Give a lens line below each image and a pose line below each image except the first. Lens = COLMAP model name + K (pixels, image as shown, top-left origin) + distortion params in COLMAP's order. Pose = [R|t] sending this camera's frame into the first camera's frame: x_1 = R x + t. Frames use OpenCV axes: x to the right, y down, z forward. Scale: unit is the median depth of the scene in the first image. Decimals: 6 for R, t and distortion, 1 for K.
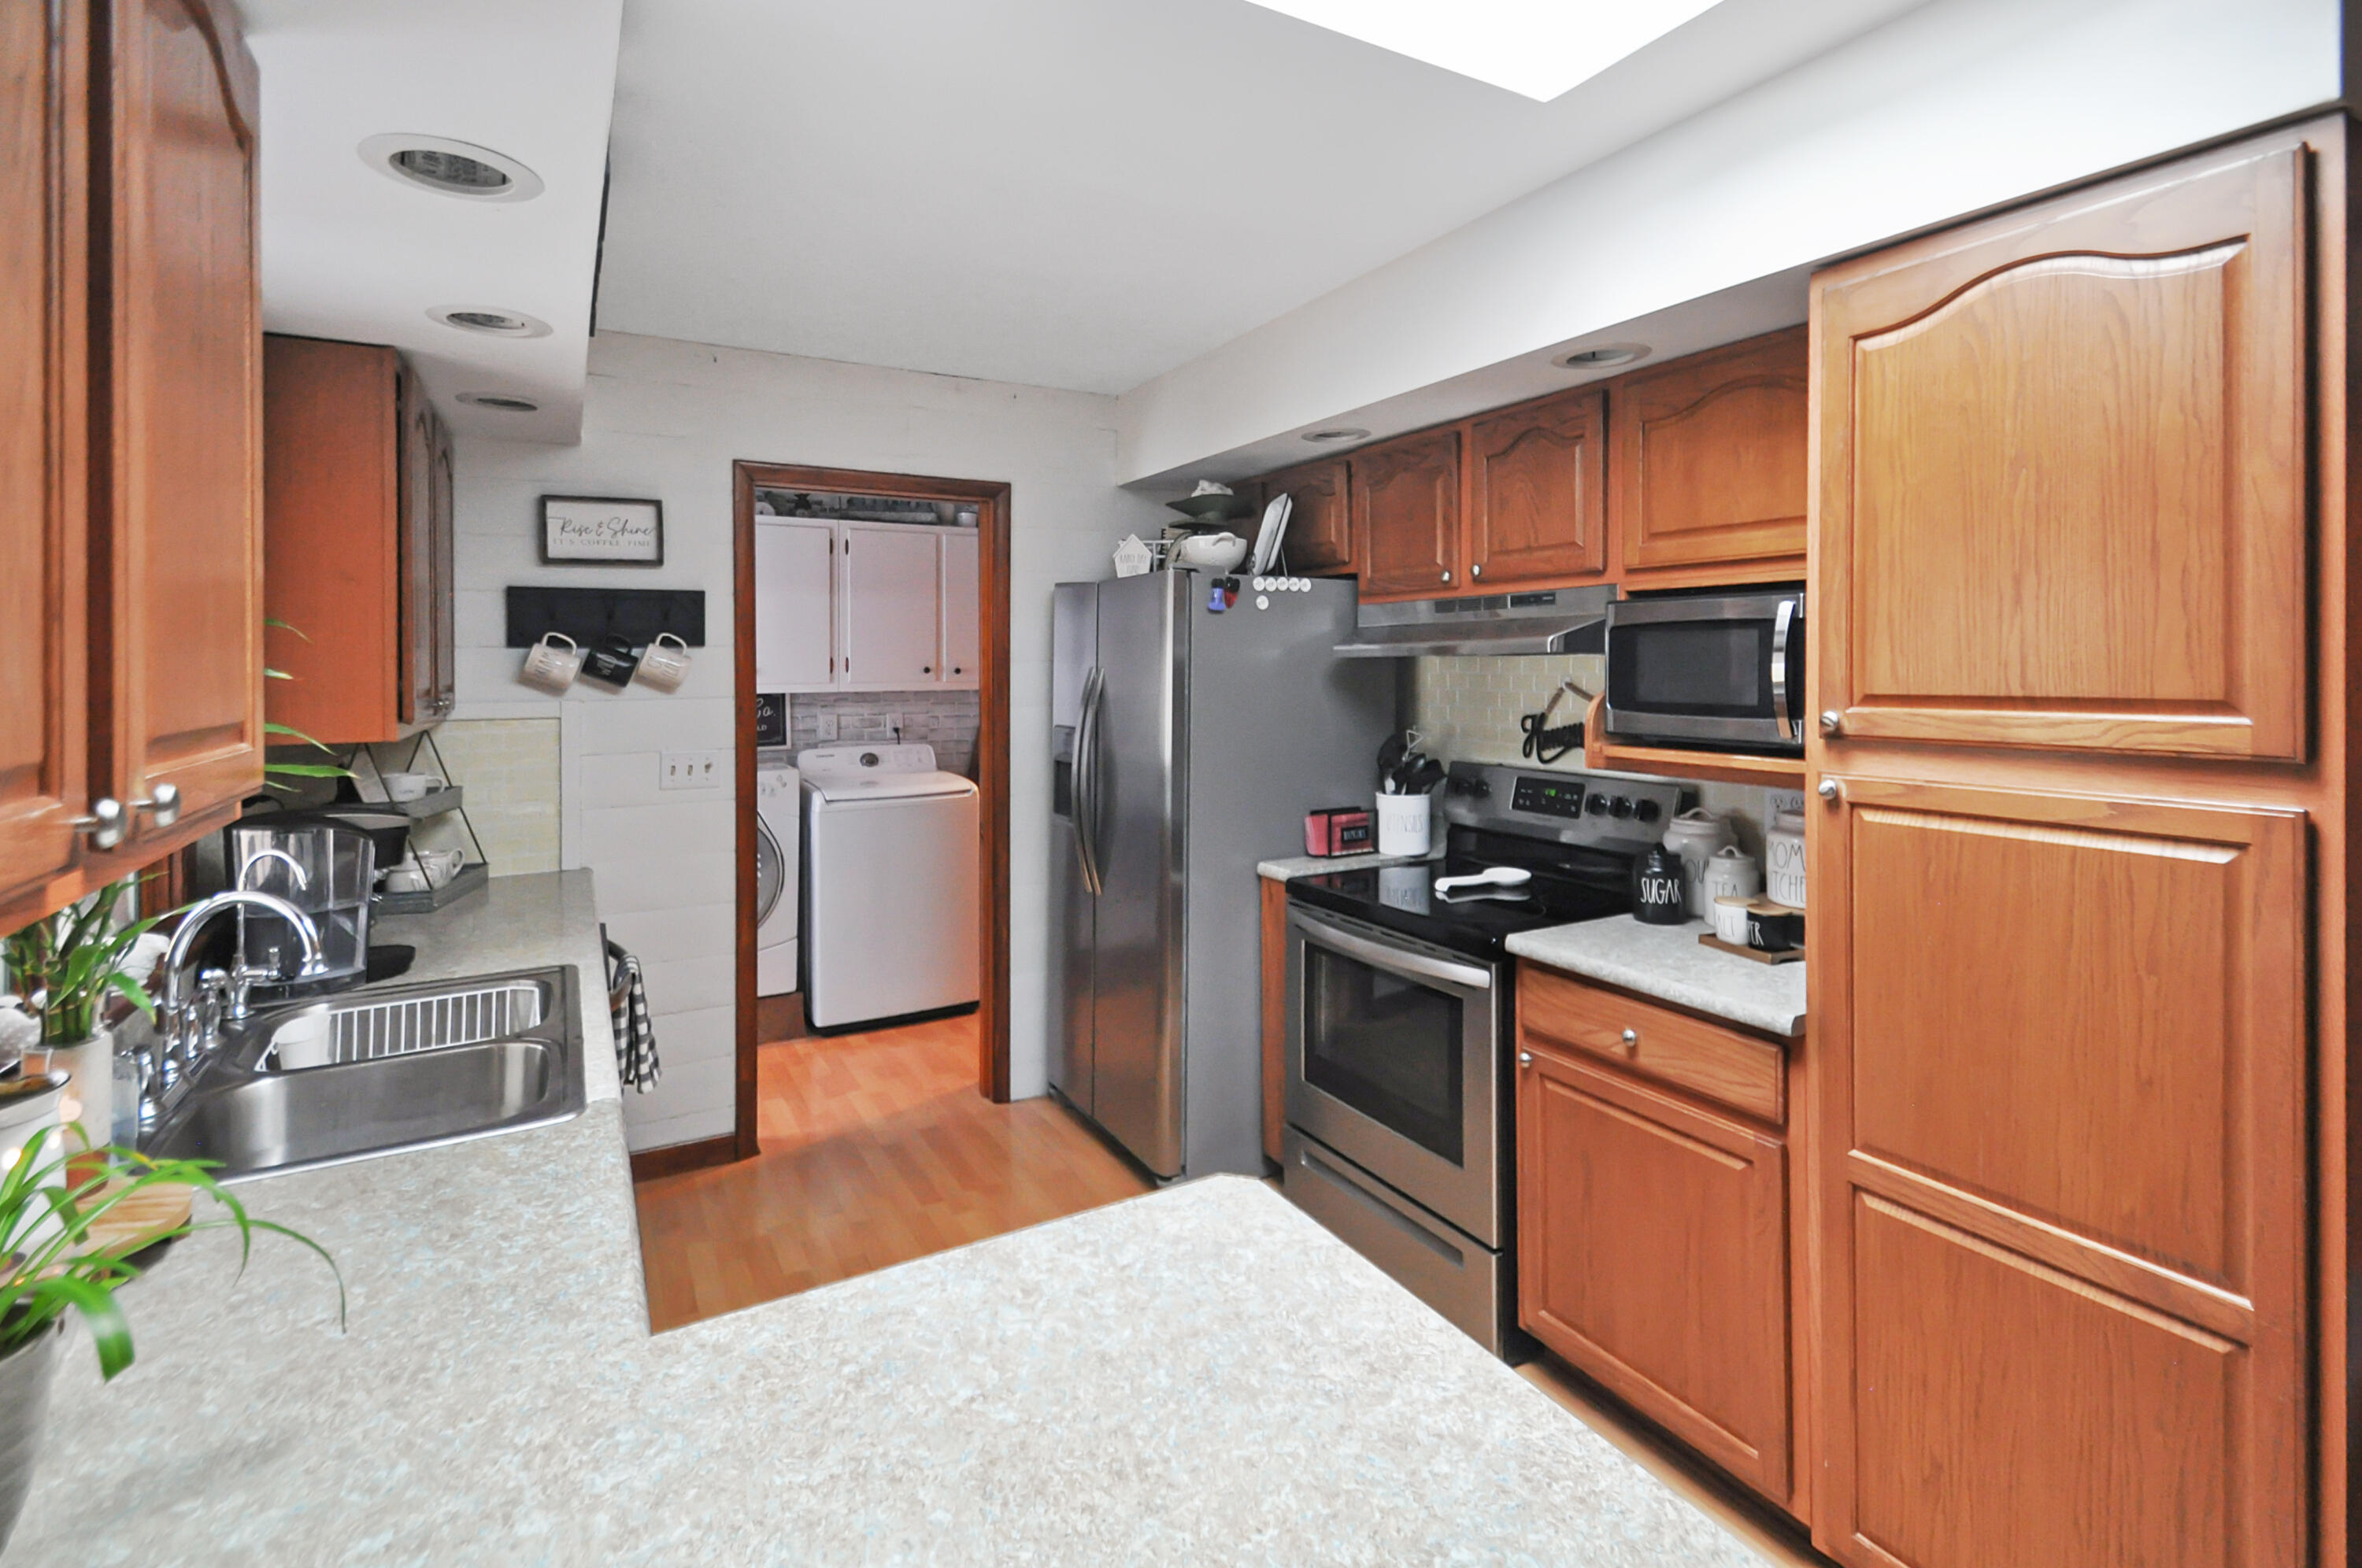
lens RADIAL K [[1091.6, 0, 1185.3], [0, 1091.6, 771.9], [0, 0, 1]] dist [0.014072, 0.000133]
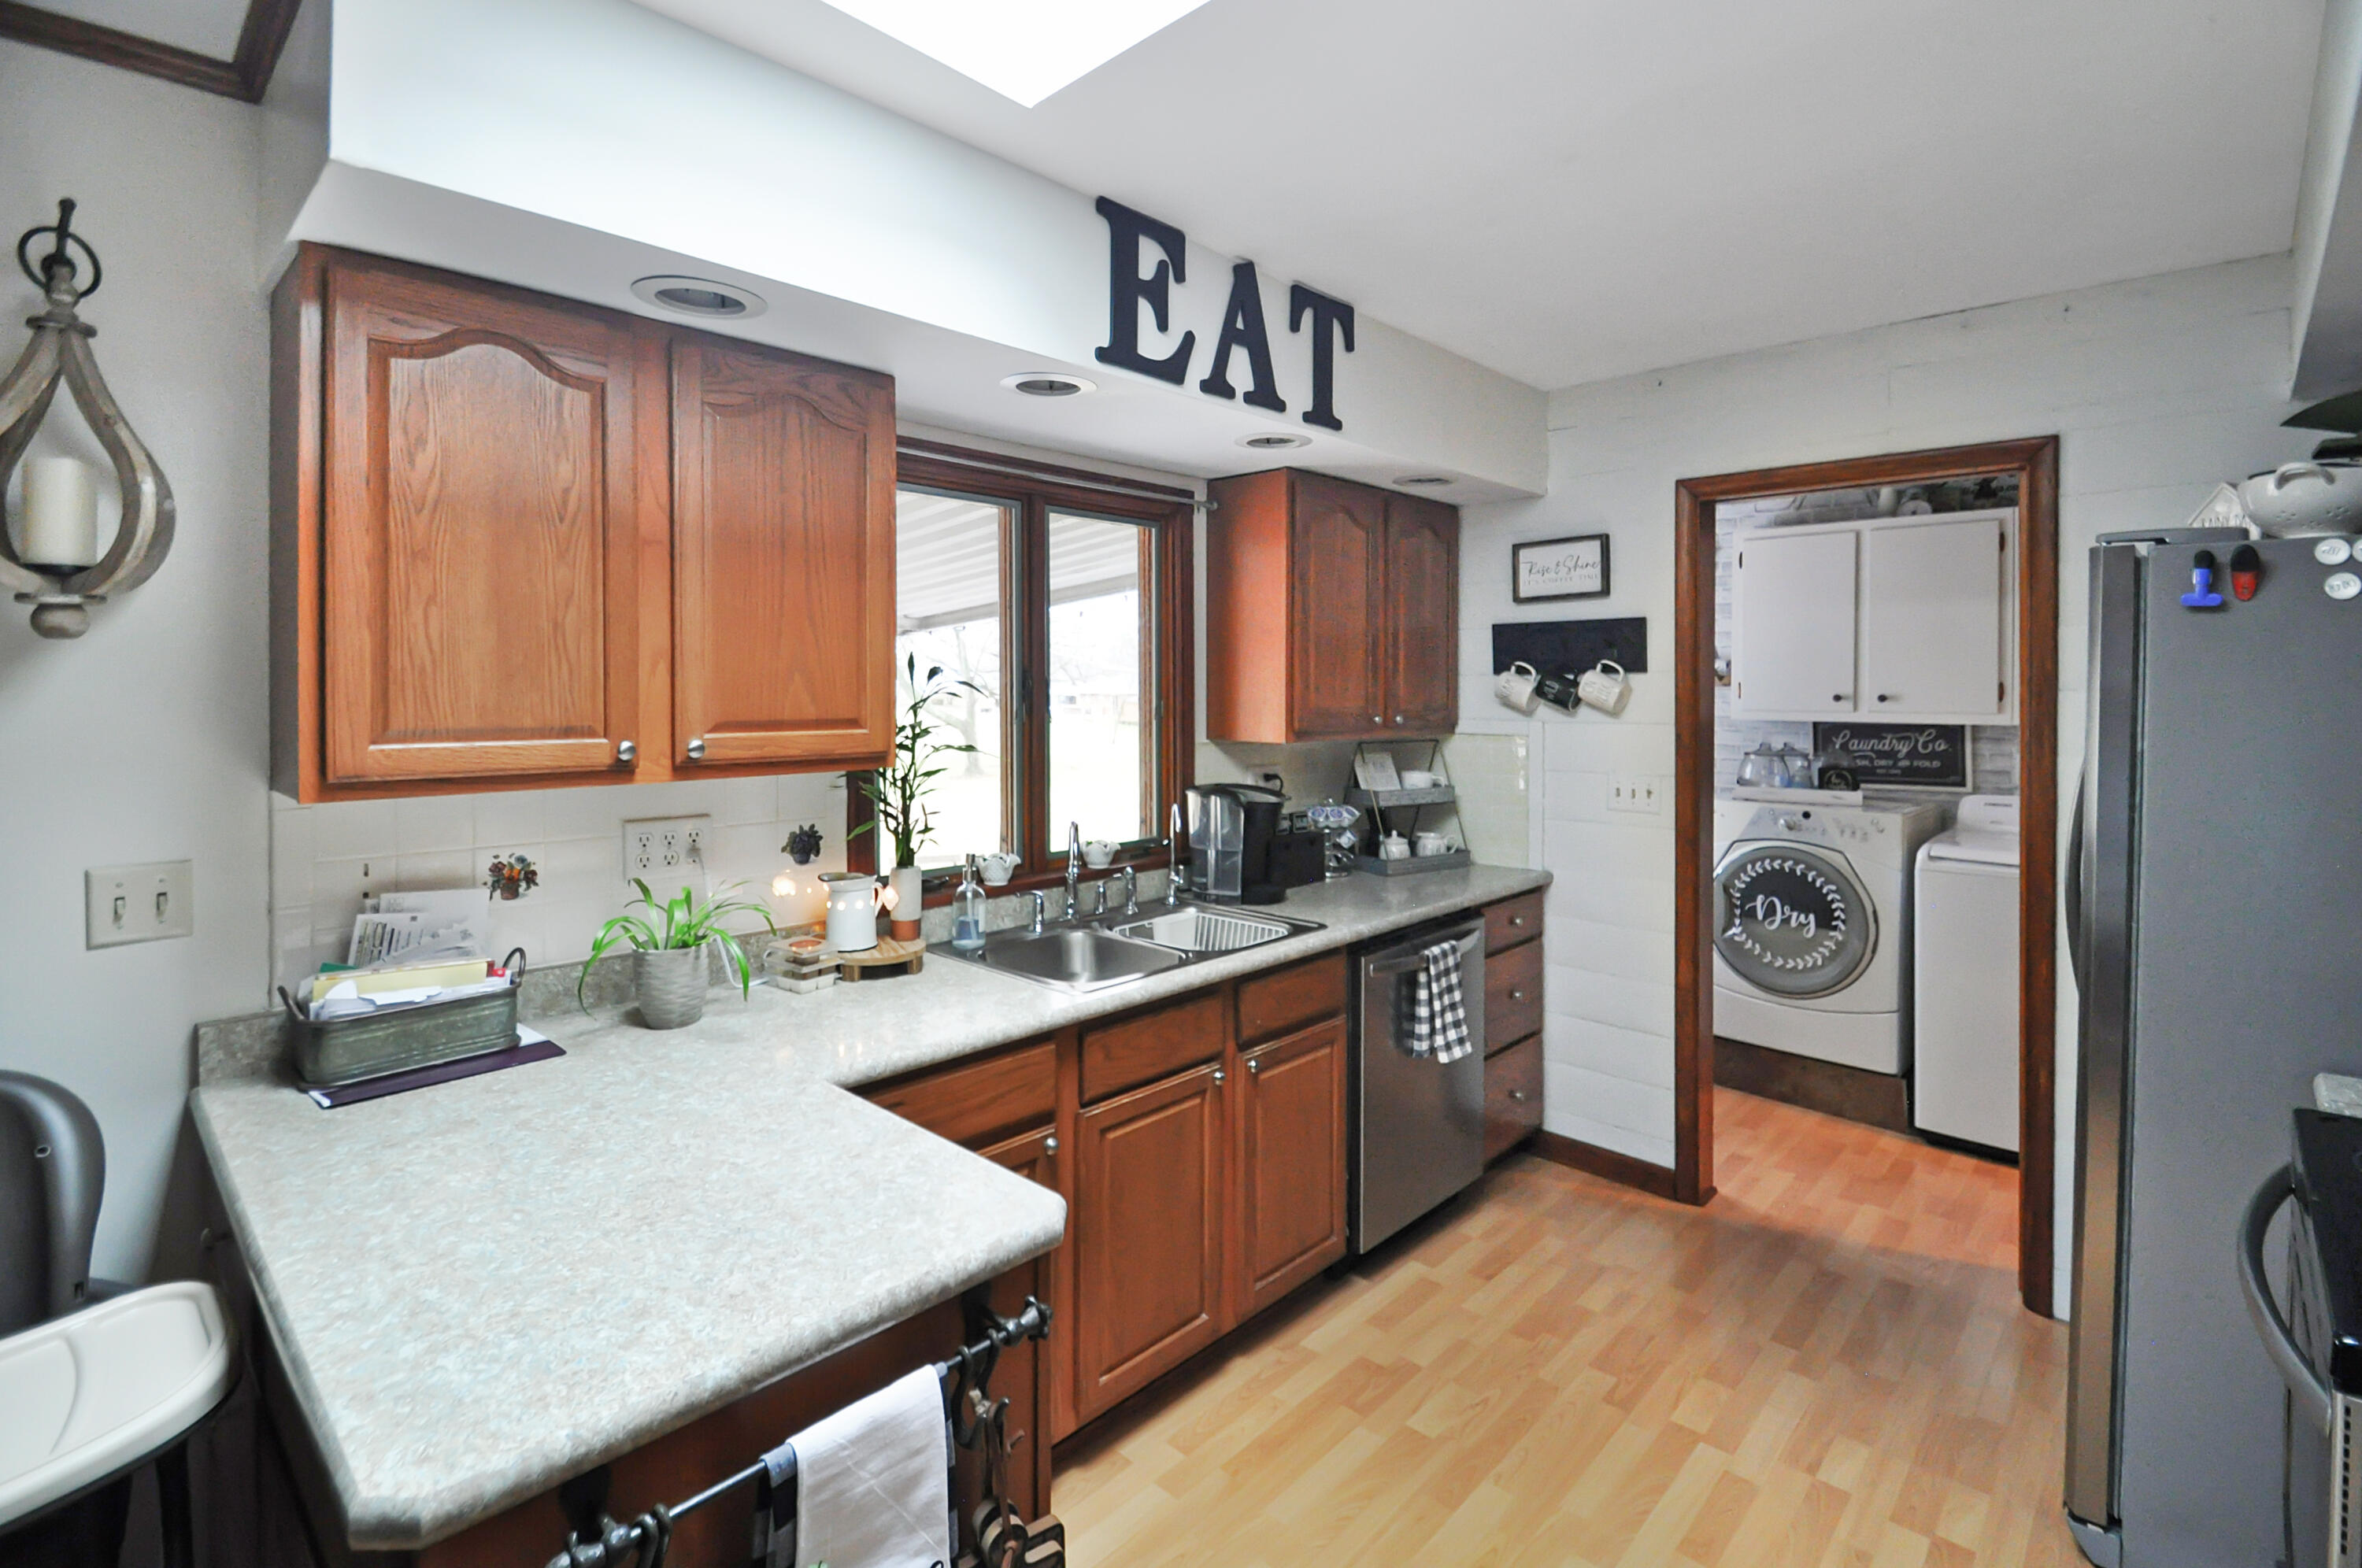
lens RADIAL K [[1091.6, 0, 1187.6], [0, 1091.6, 792.8], [0, 0, 1]] dist [0.014072, 0.000133]
pose [[0.296154, 0.104063, -0.949454, 0.412548], [-0.100035, 0.991960, 0.077518, -0.042364], [0.949887, 0.072022, 0.304183, 0.313689]]
